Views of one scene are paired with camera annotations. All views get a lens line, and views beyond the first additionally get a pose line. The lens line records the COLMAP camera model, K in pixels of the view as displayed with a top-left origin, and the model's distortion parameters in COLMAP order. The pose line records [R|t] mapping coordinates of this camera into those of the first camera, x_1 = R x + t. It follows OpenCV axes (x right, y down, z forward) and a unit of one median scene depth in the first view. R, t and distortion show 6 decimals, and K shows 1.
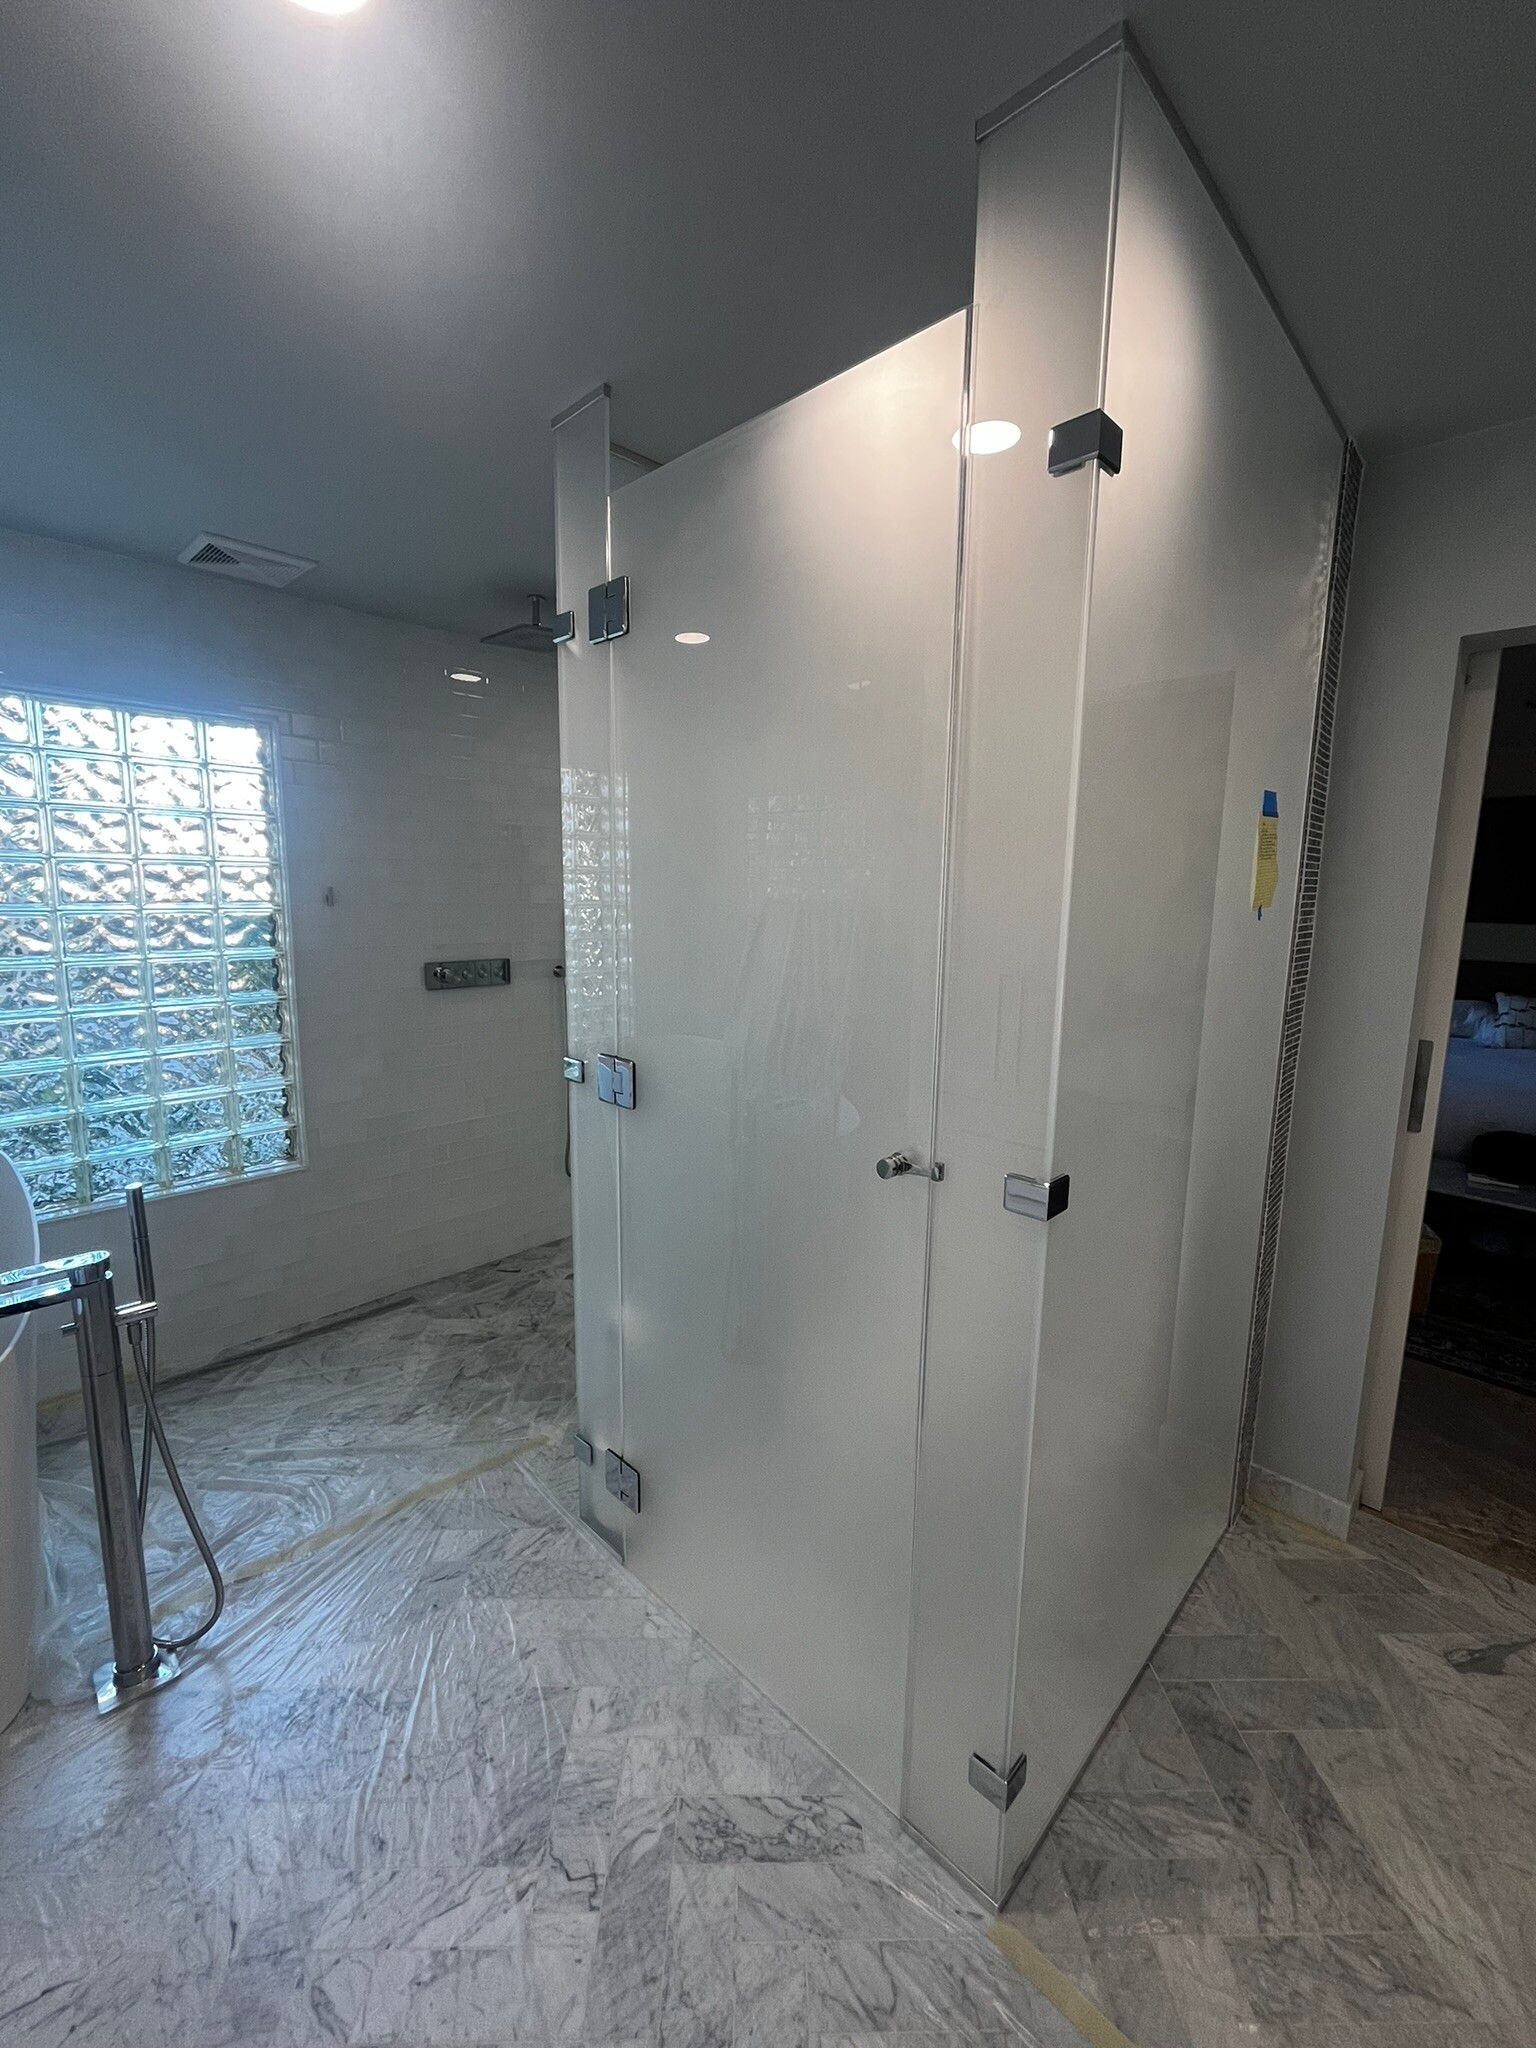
lens RADIAL K [[836.7, 0, 766.9], [0, 836.7, 1024.0], [0, 0, 1]] dist [0.000441, 0.000226]
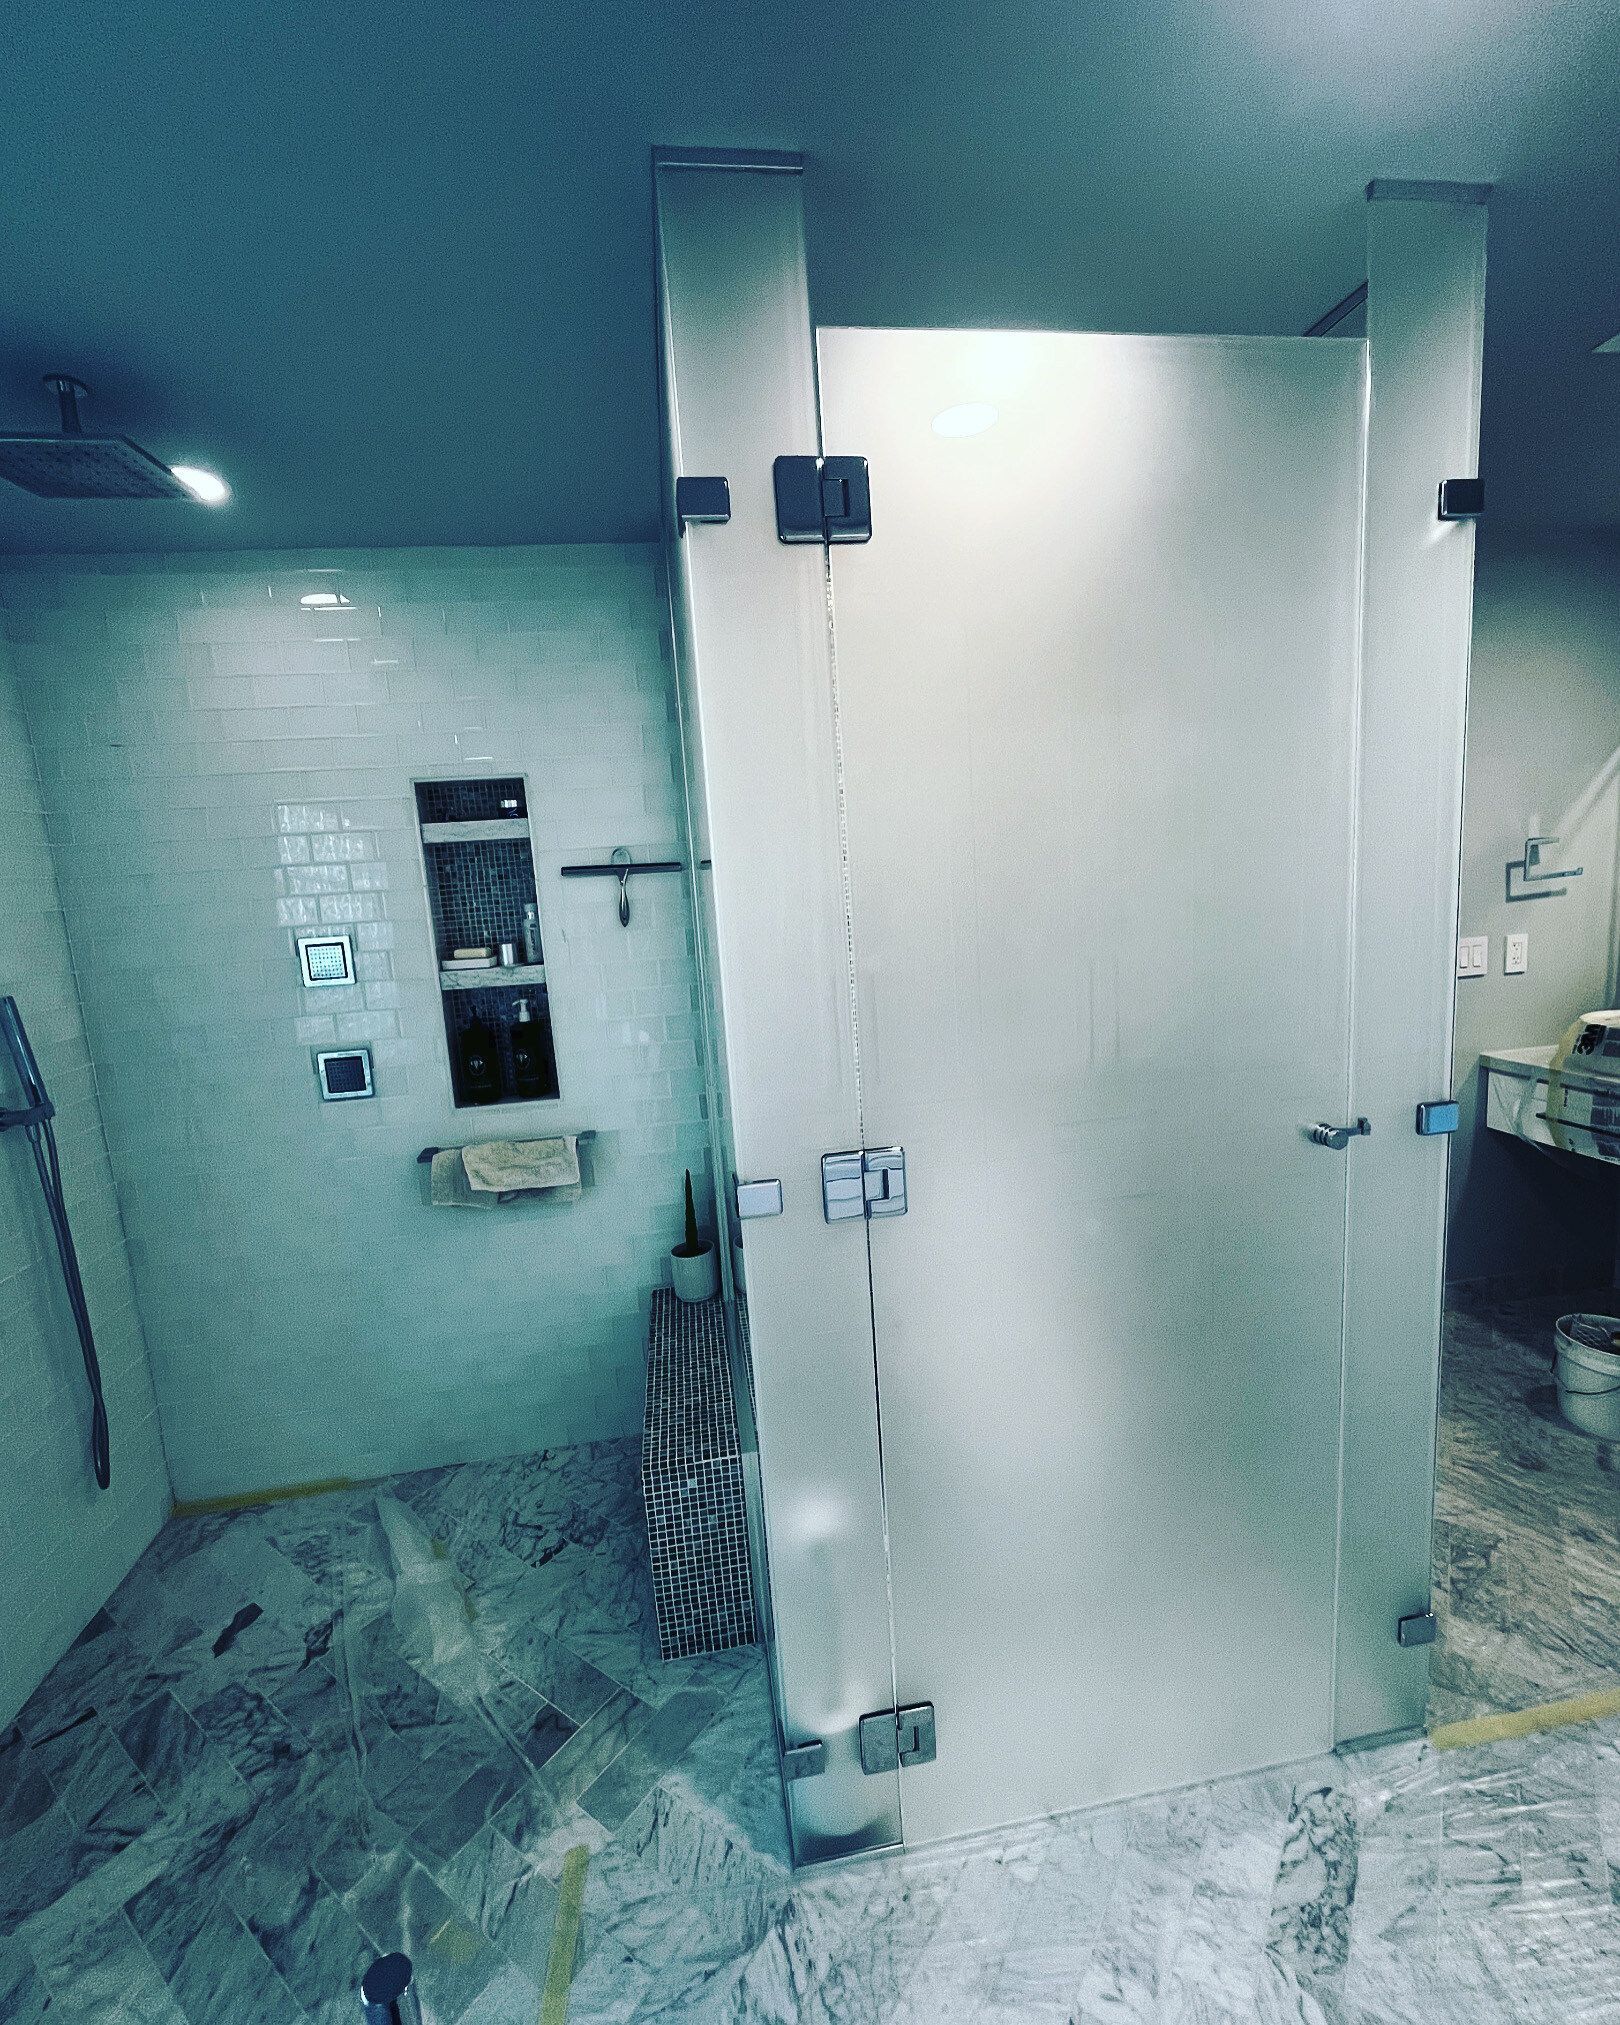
lens RADIAL K [[899.8, 0, 809.1], [0, 899.8, 1007.5], [0, 0, 1]] dist [0.000747, -0.000287]
pose [[0.598767, -0.165579, 0.783621, -0.948296], [0.194901, 0.979109, 0.057961, -0.157061], [-0.776847, 0.118023, 0.618530, 0.685876]]
